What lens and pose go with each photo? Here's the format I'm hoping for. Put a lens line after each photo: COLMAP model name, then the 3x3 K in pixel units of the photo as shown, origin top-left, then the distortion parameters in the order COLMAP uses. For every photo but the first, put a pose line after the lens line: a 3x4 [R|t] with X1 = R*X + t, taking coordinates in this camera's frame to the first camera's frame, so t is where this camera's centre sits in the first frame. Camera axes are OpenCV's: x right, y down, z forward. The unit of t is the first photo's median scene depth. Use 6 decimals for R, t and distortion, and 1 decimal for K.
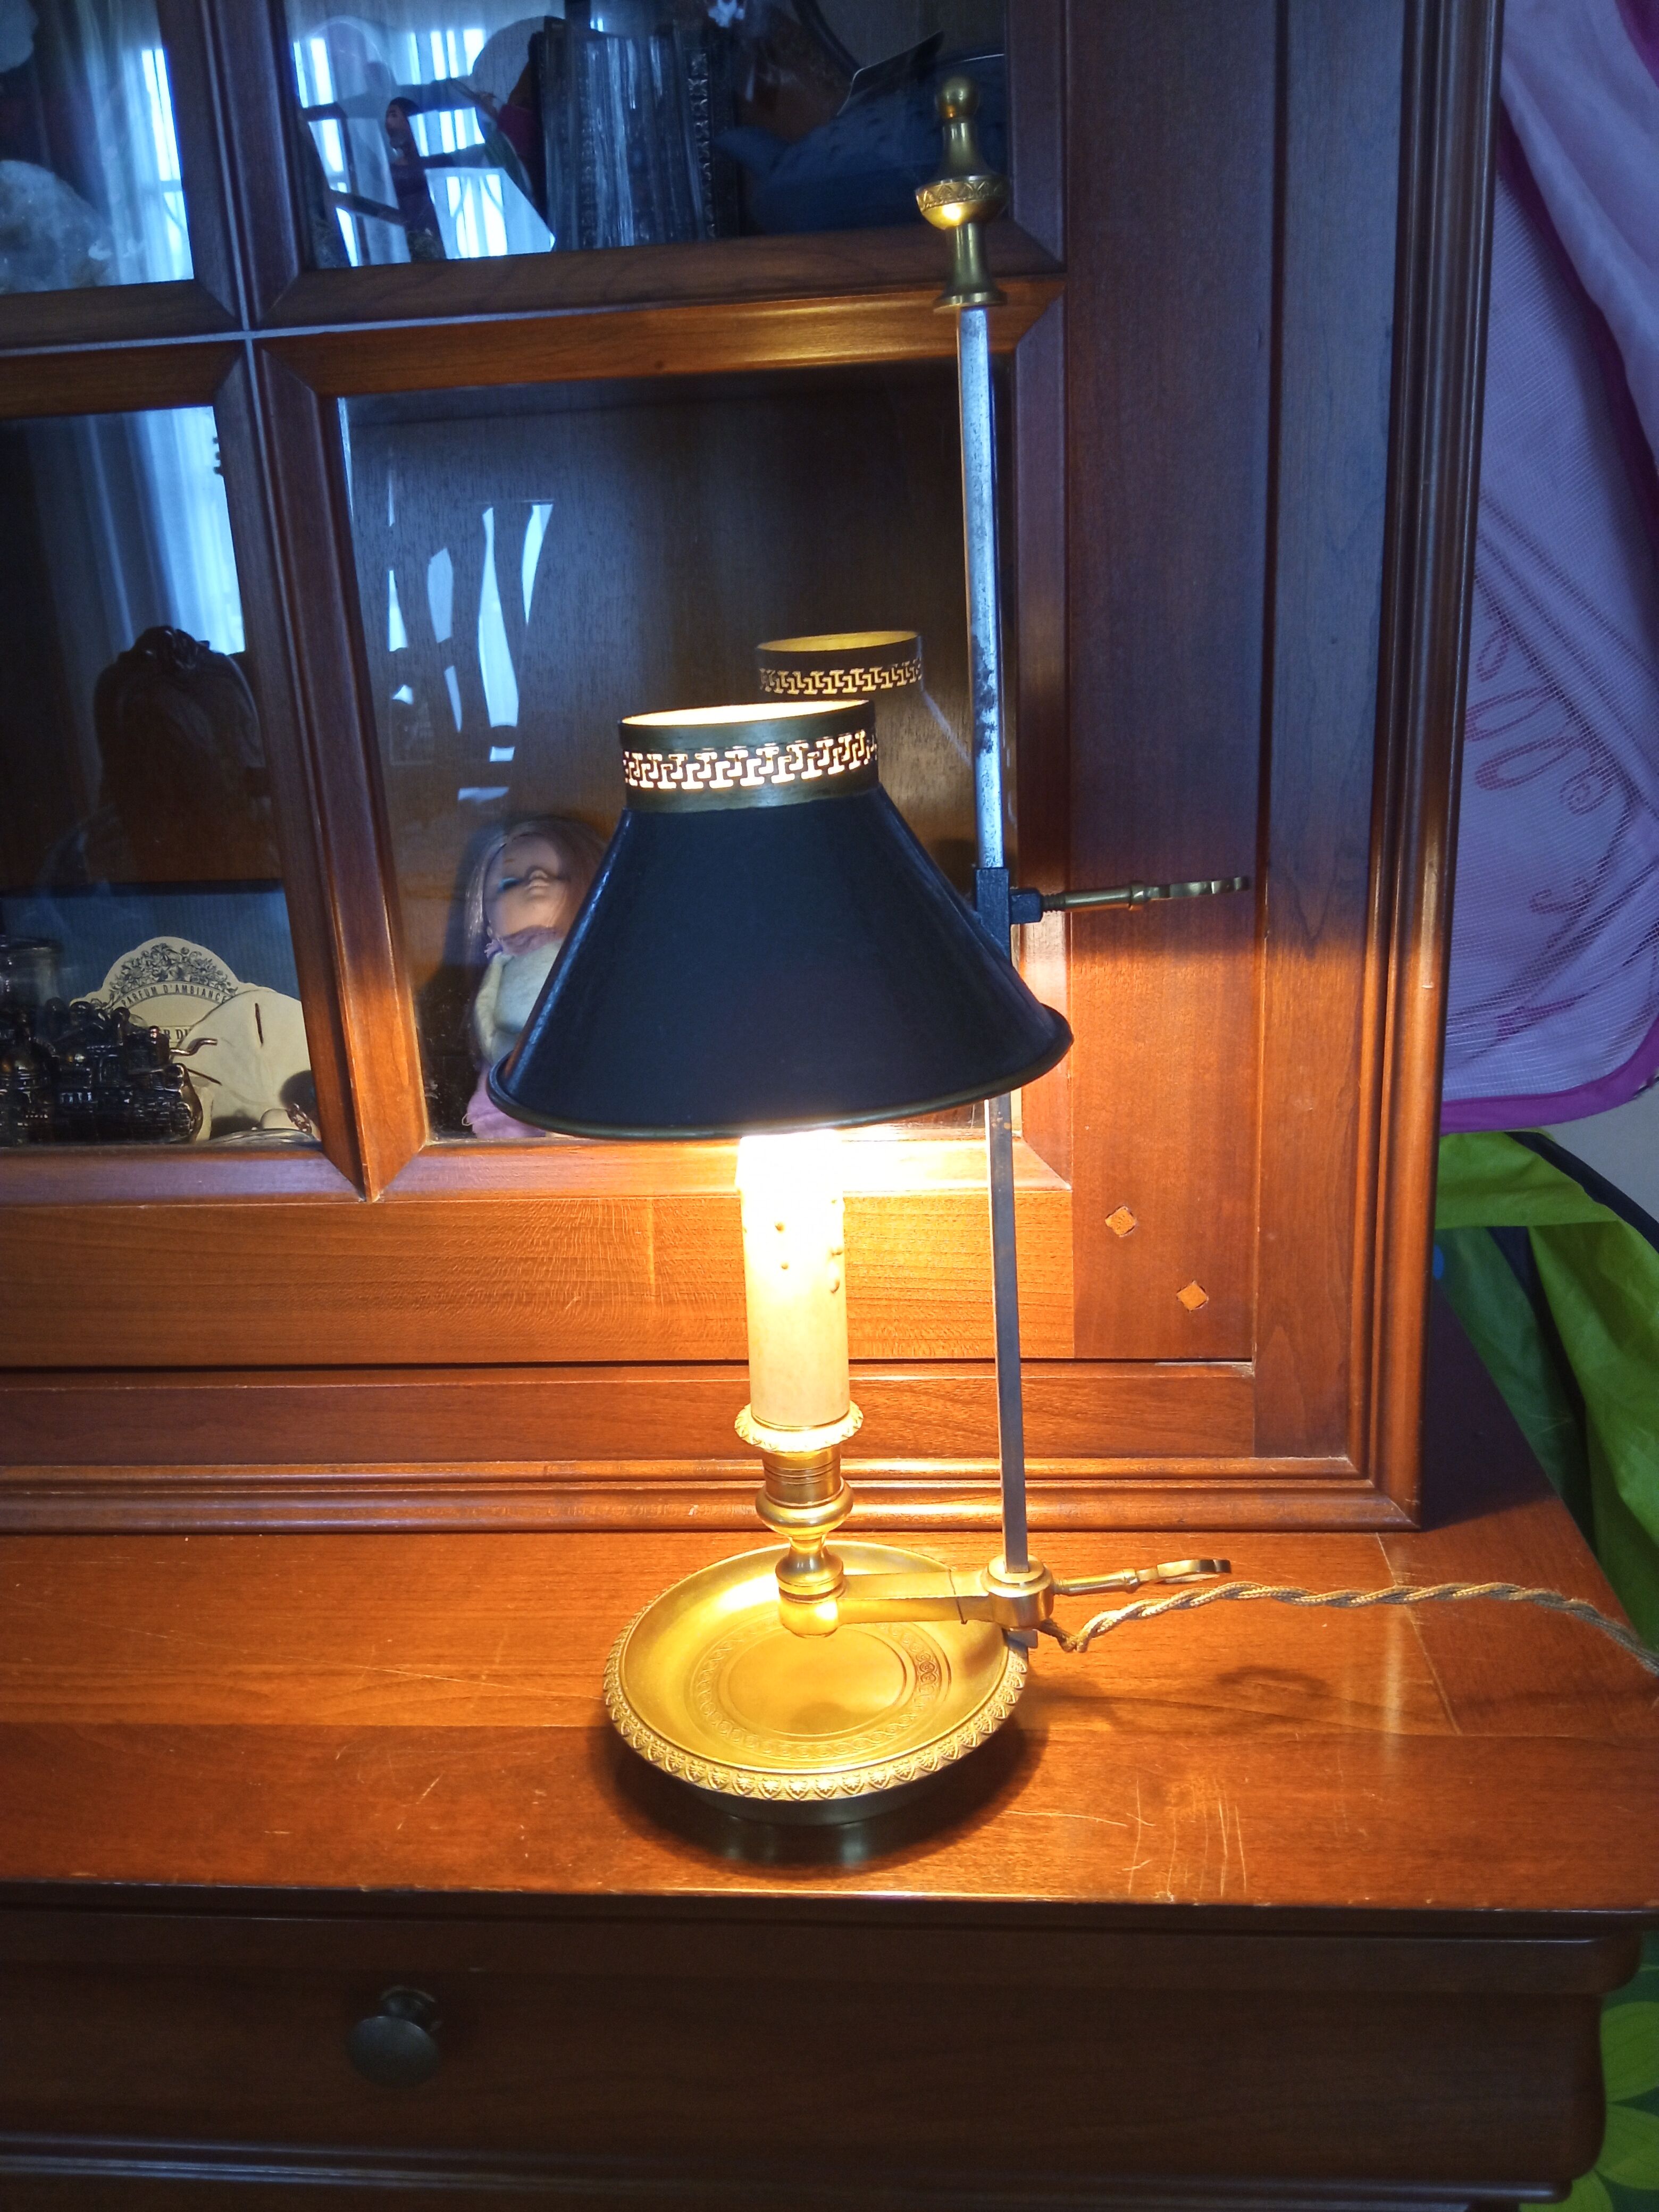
lens RADIAL K [[1781.2, 0, 845.0], [0, 1781.2, 1119.0], [0, 0, 1]] dist [0.064902, -0.102872]
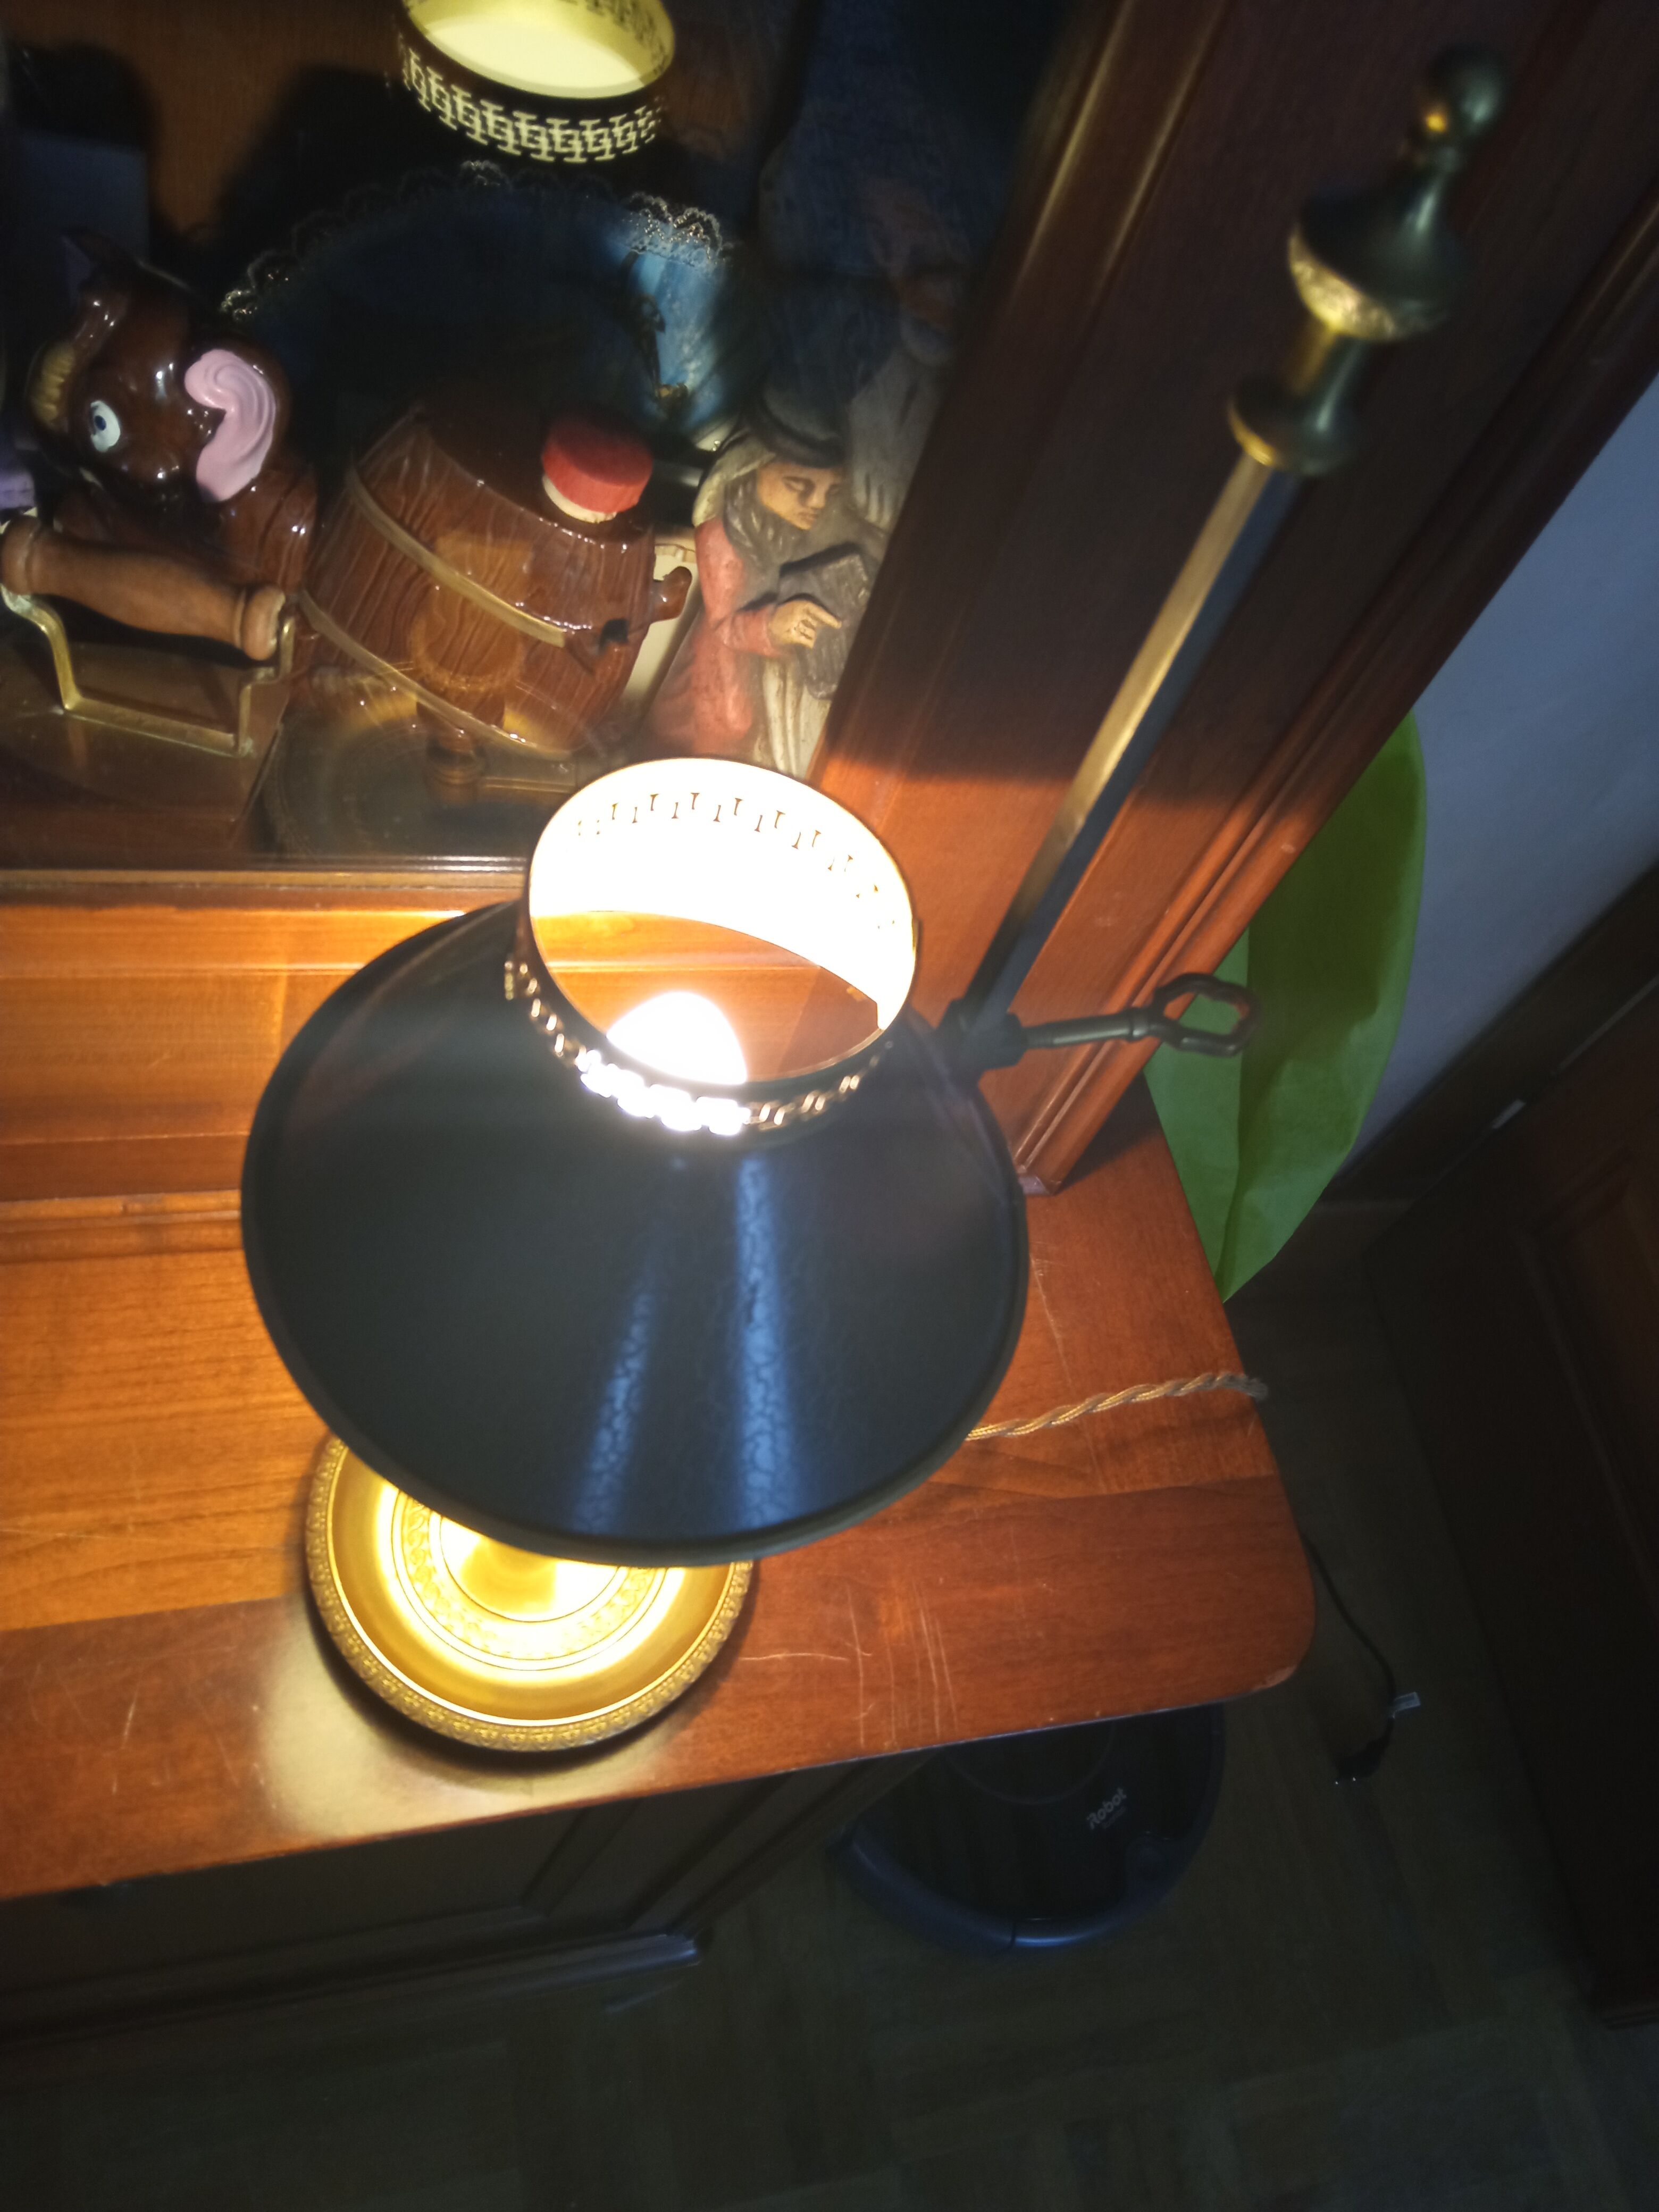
lens RADIAL K [[1781.2, 0, 831.0], [0, 1781.2, 1108.1], [0, 0, 1]] dist [0.064902, -0.102872]
pose [[0.913656, -0.084872, 0.397529, -0.251229], [-0.195285, 0.766061, 0.612385, -0.516371], [-0.356506, -0.637140, 0.683342, 0.462916]]
